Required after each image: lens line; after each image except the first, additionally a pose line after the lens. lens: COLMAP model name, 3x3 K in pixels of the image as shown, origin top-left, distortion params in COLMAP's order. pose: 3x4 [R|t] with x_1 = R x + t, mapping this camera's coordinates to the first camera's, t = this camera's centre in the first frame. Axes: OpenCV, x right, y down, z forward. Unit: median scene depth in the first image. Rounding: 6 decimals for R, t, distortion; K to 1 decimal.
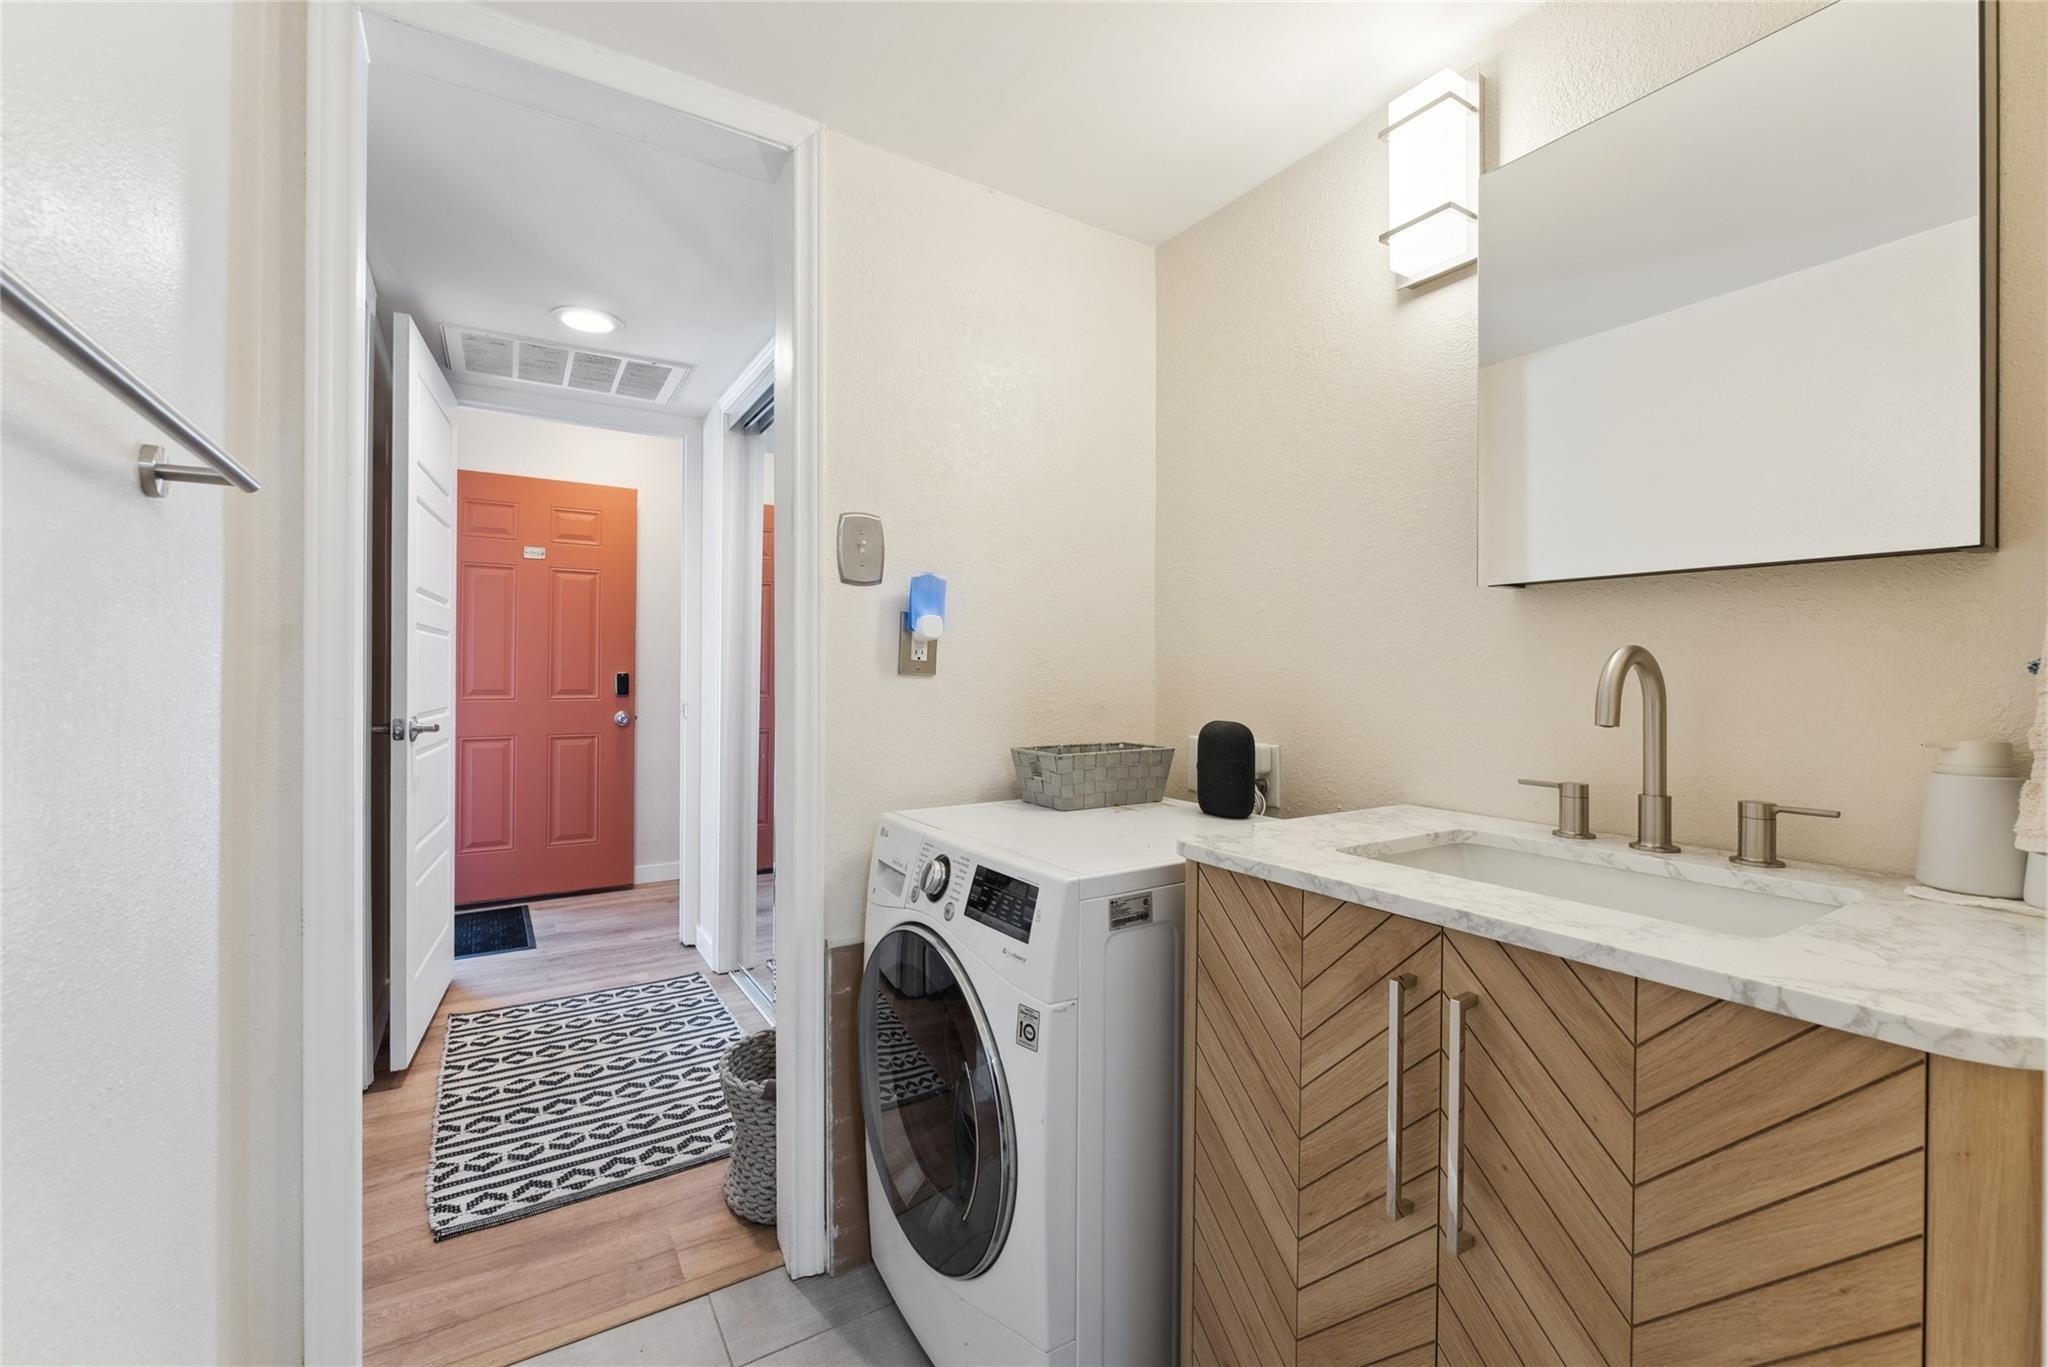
lens RADIAL K [[856.6, 0, 1021.6], [0, 856.6, 680.3], [0, 0, 1]] dist [0.002019, -0.001226]
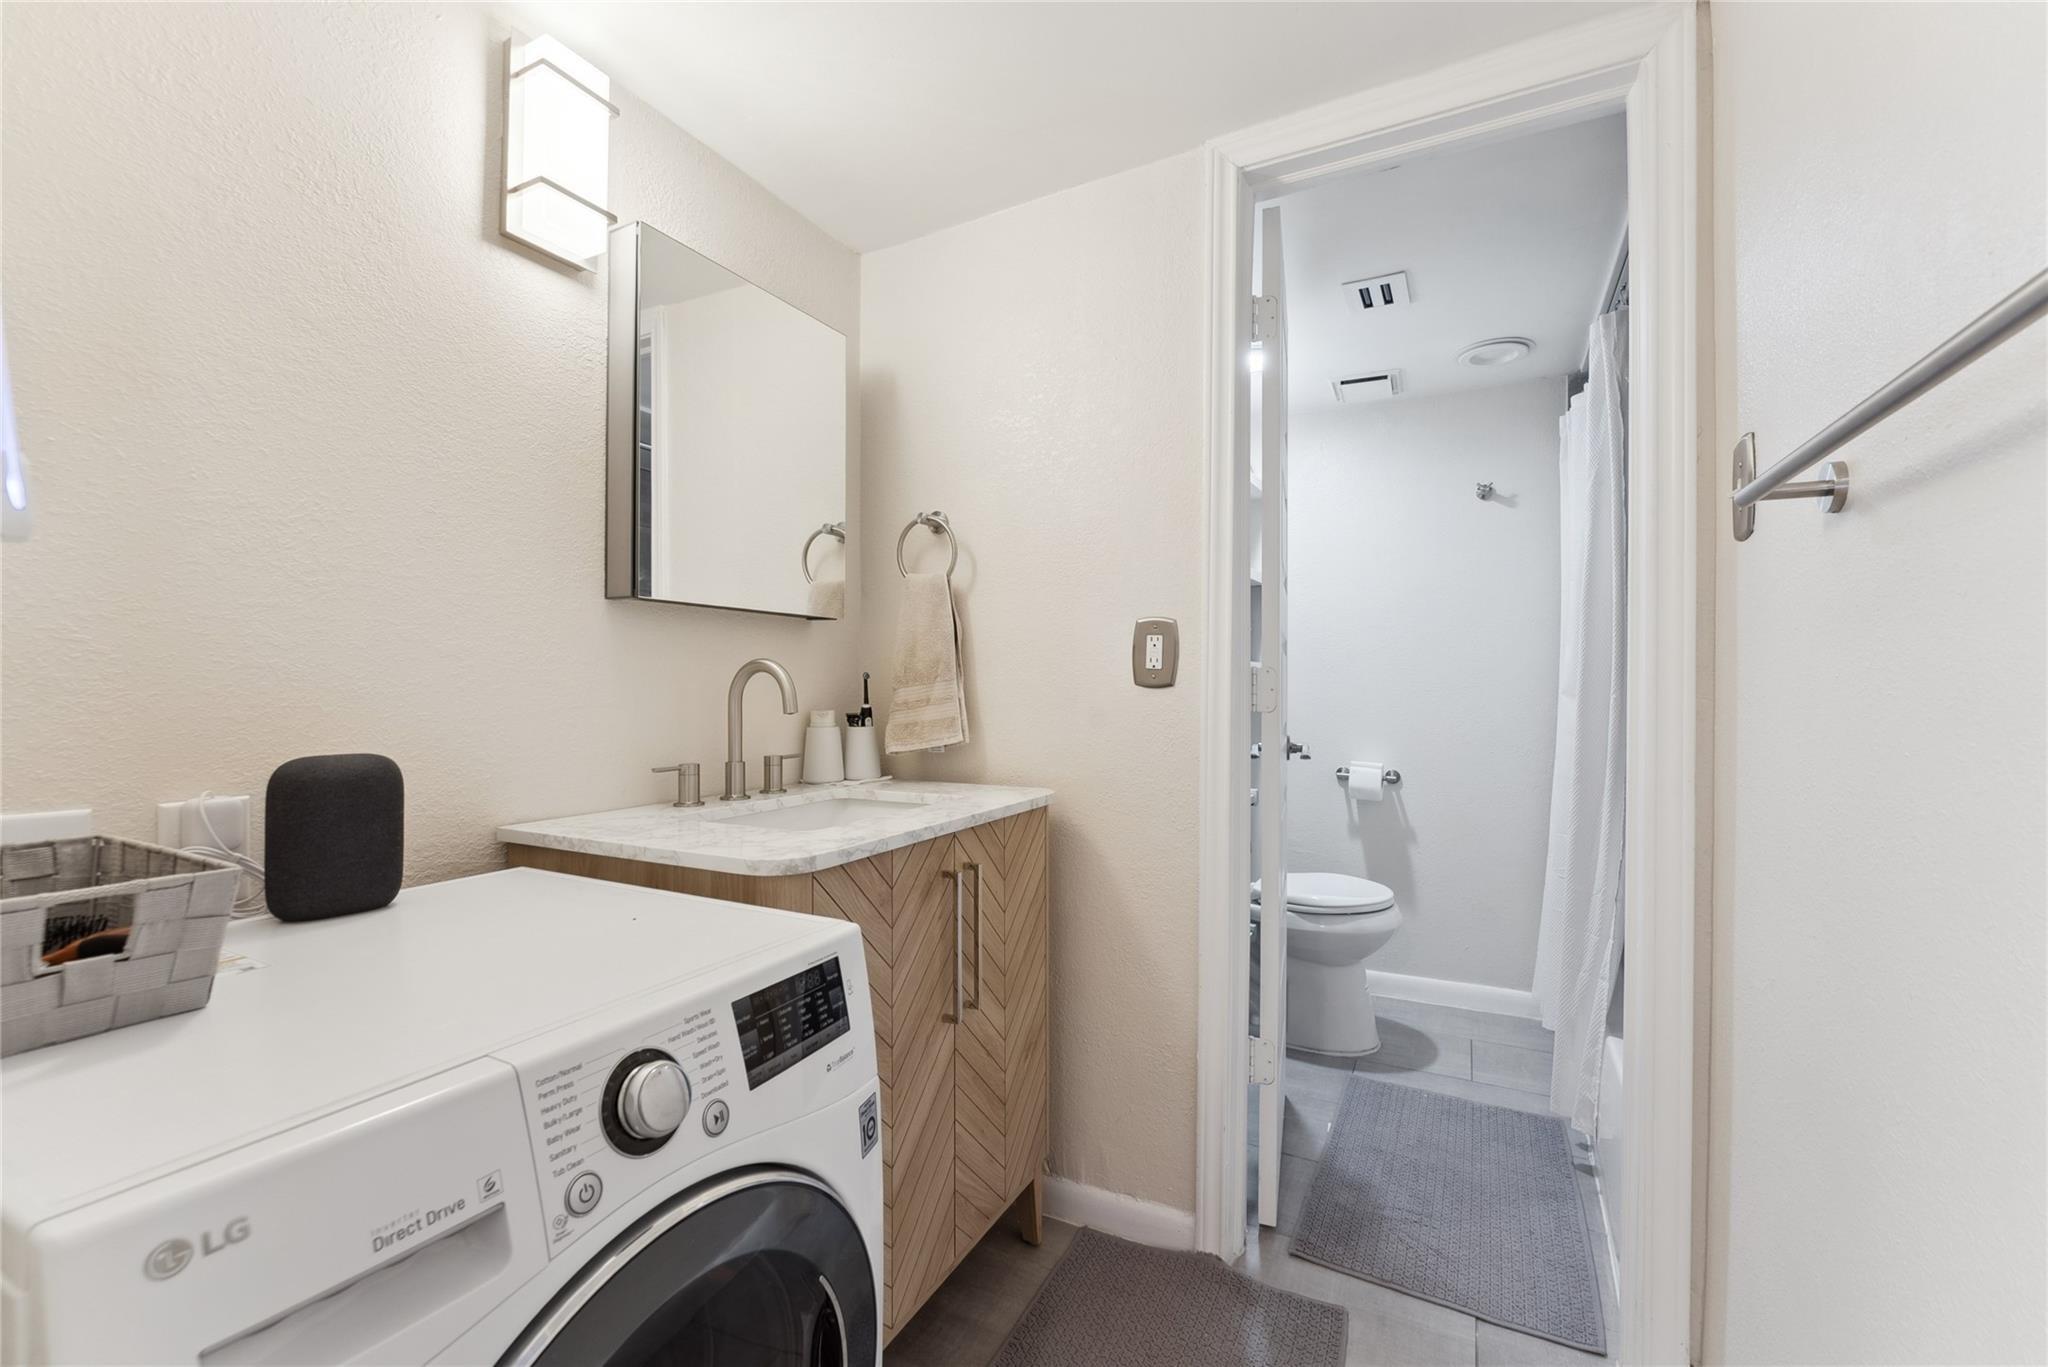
lens RADIAL K [[856.6, 0, 1022.3], [0, 856.6, 680.7], [0, 0, 1]] dist [0.002019, -0.001226]
pose [[-0.503046, -0.002551, 0.864256, -0.860555], [0.000821, 0.999994, 0.003430, -0.009246], [-0.864259, 0.002435, -0.503041, 1.468729]]
